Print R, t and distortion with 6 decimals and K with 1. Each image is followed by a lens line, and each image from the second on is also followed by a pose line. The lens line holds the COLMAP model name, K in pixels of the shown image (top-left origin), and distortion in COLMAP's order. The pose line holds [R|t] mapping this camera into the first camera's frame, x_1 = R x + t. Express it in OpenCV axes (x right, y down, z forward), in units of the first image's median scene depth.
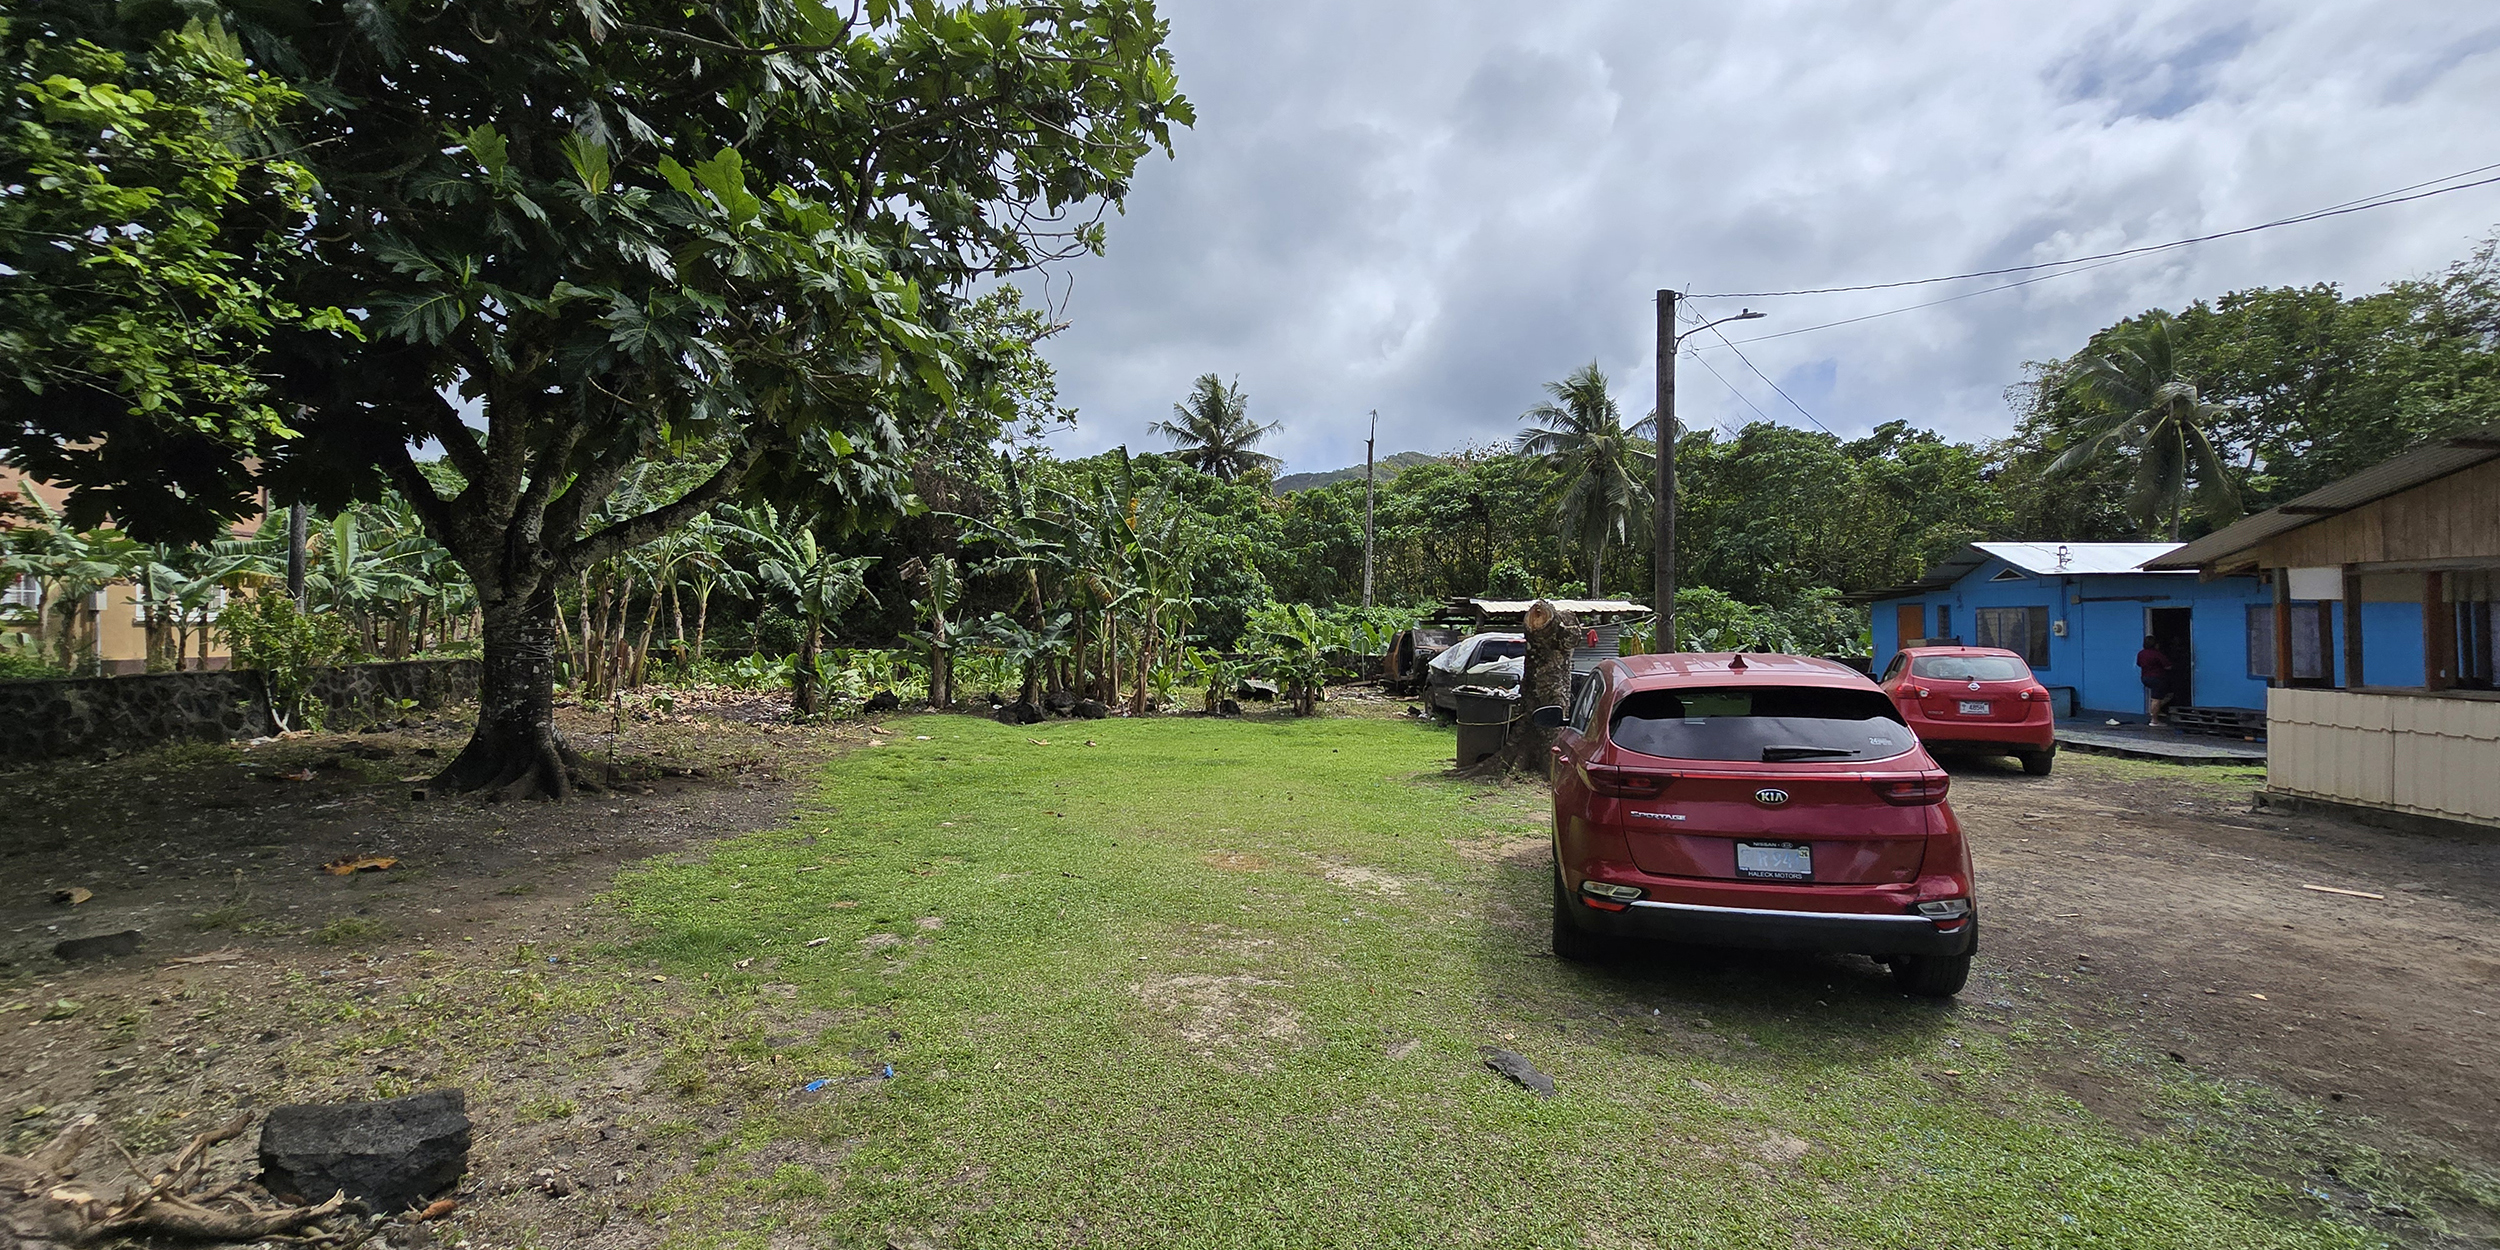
lens RADIAL K [[1026.8, 0, 1241.2], [0, 1026.8, 613.6], [0, 0, 1]] dist [-0.000806, 0.000179]
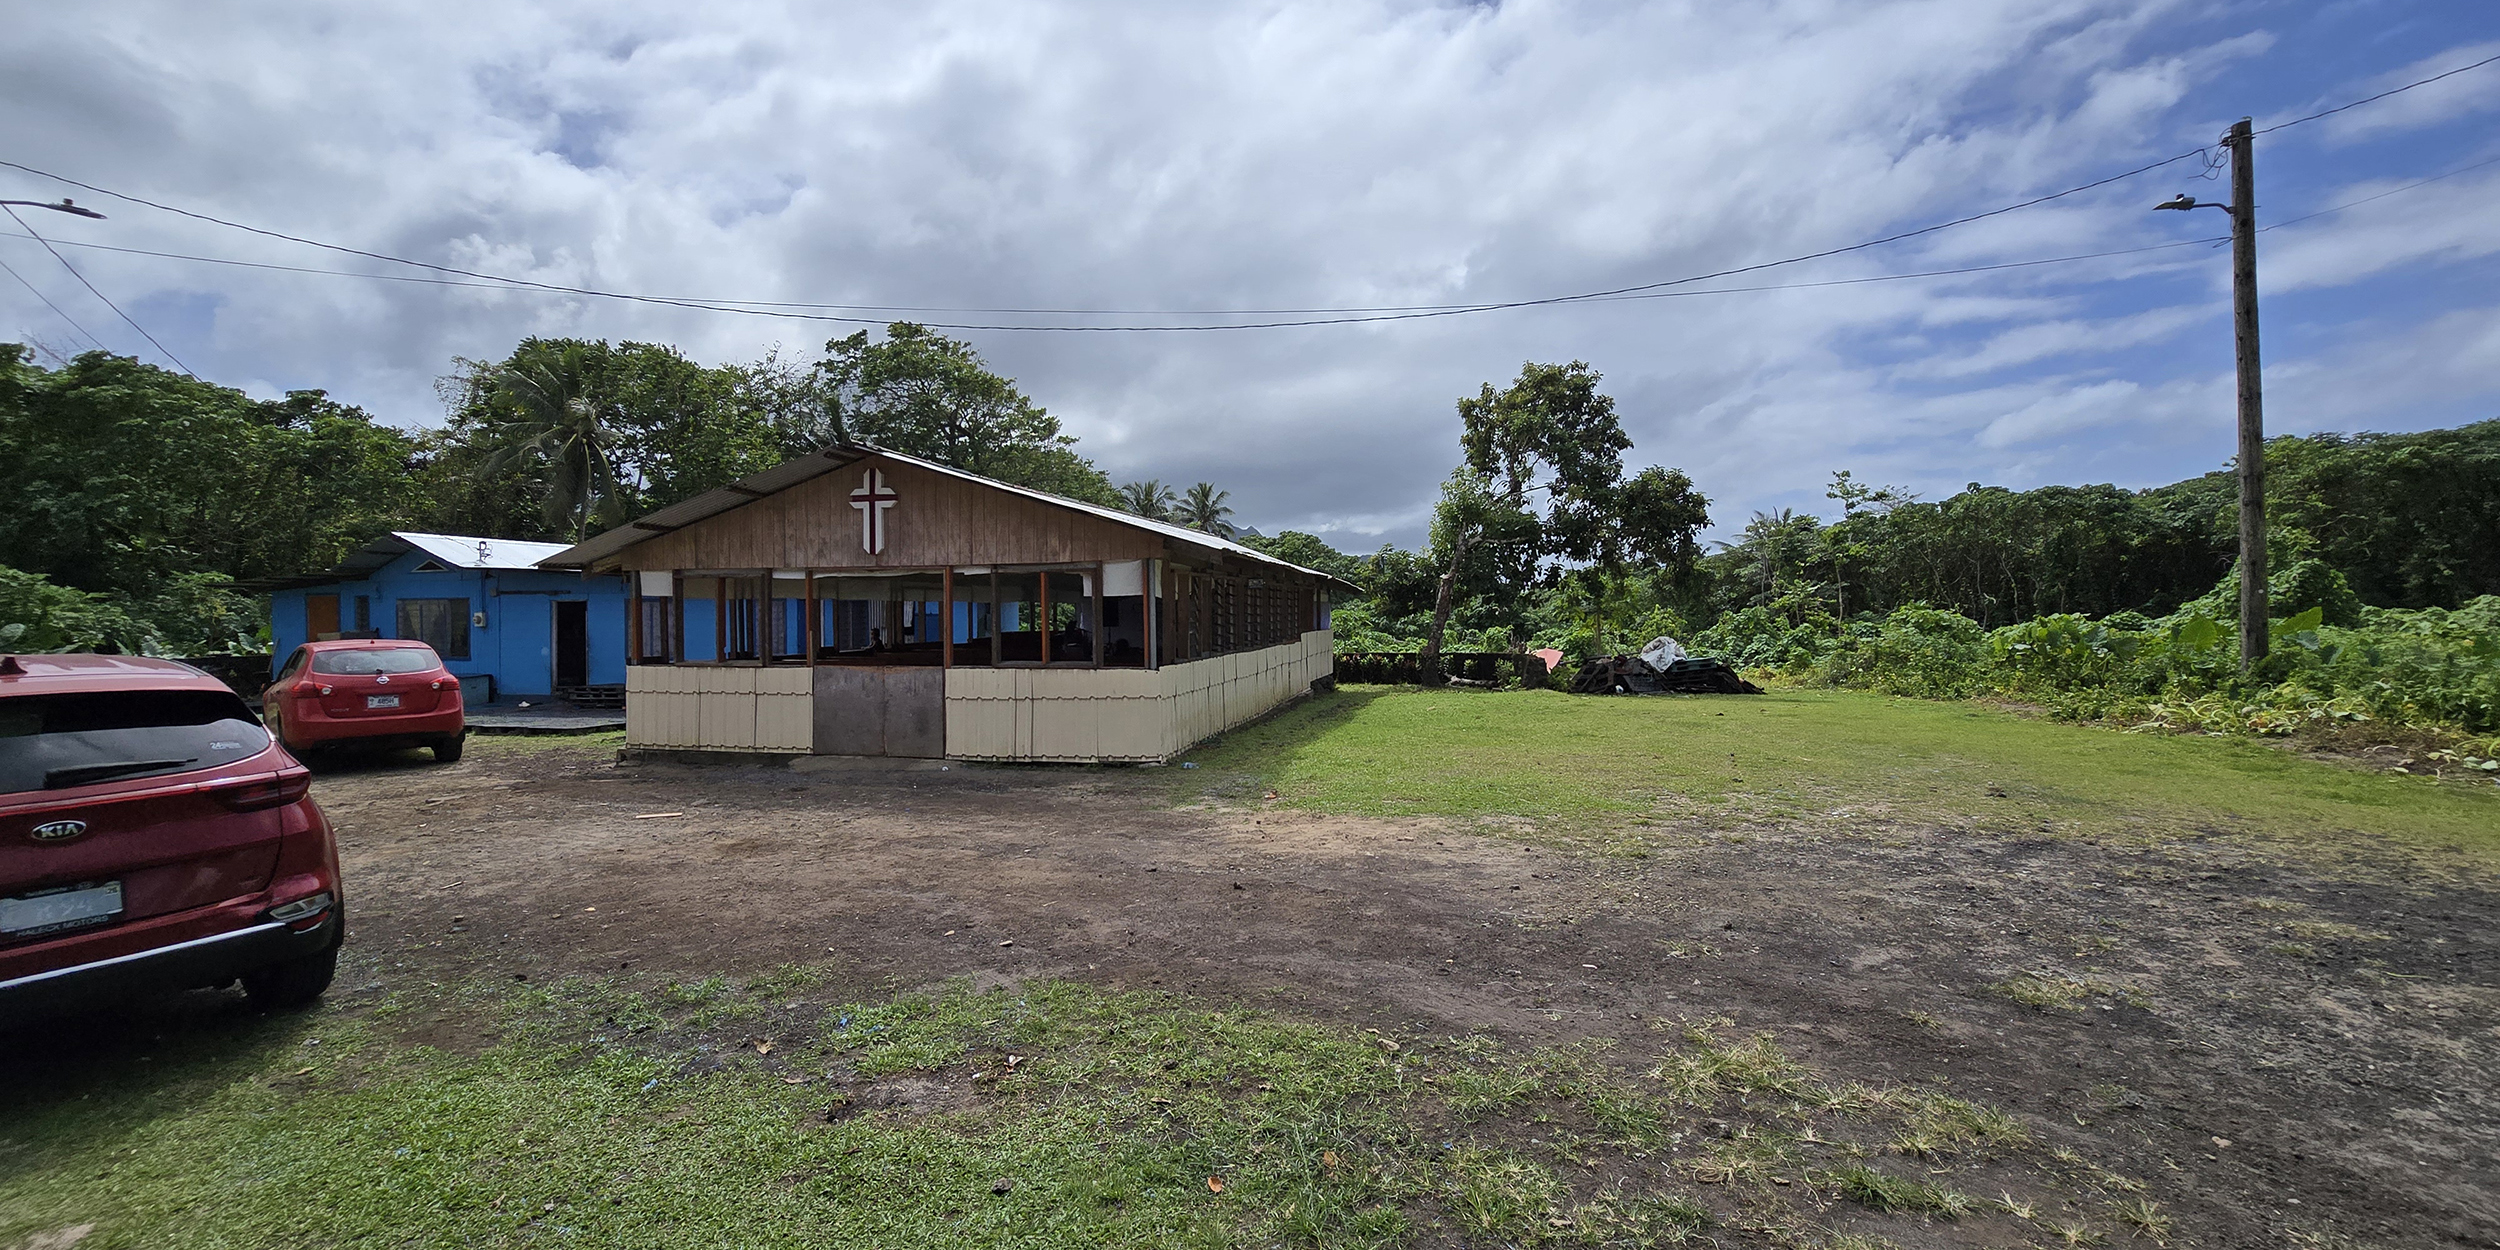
lens RADIAL K [[1023.4, 0, 1232.0], [0, 1023.4, 613.4], [0, 0, 1]] dist [-0.003253, -0.000078]
pose [[0.268696, -0.001697, 0.963224, -0.002611], [-0.006138, 0.999975, 0.003474, -0.000286], [-0.963205, -0.006846, 0.268679, -0.027306]]
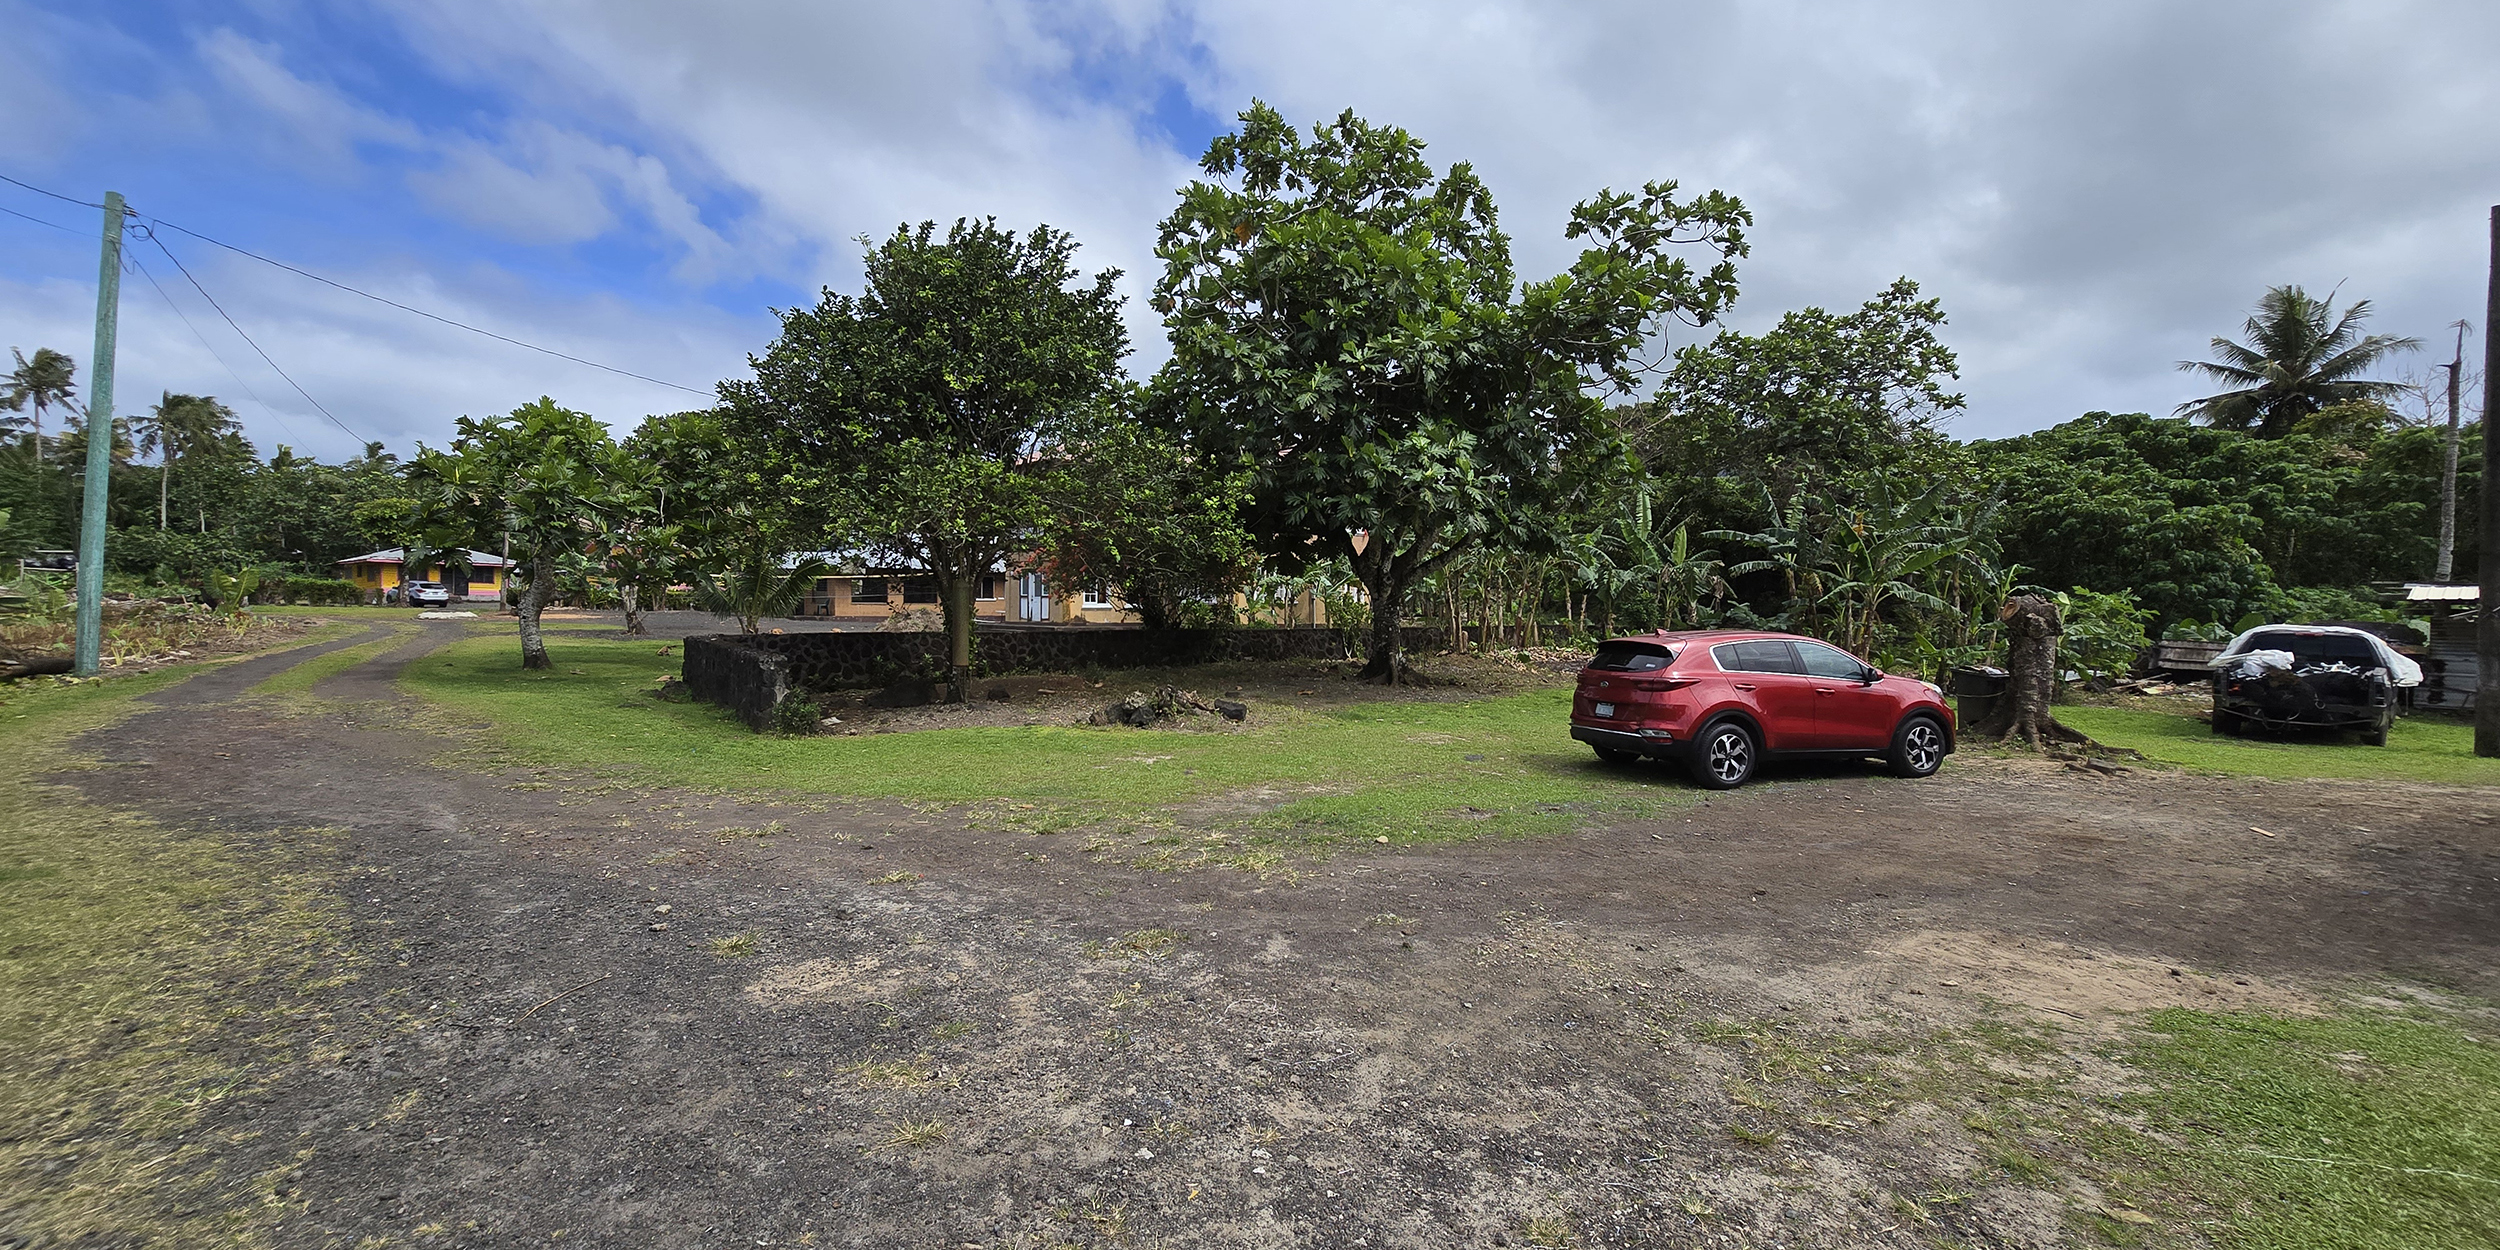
lens RADIAL K [[1013.6, 0, 1238.5], [0, 1013.6, 615.4], [0, 0, 1]] dist [-0.001056, -0.000185]
pose [[0.562093, 0.012534, -0.826979, 0.525434], [0.003793, 0.999836, 0.017733, -0.009000], [0.827066, -0.013104, 0.561953, -0.284667]]
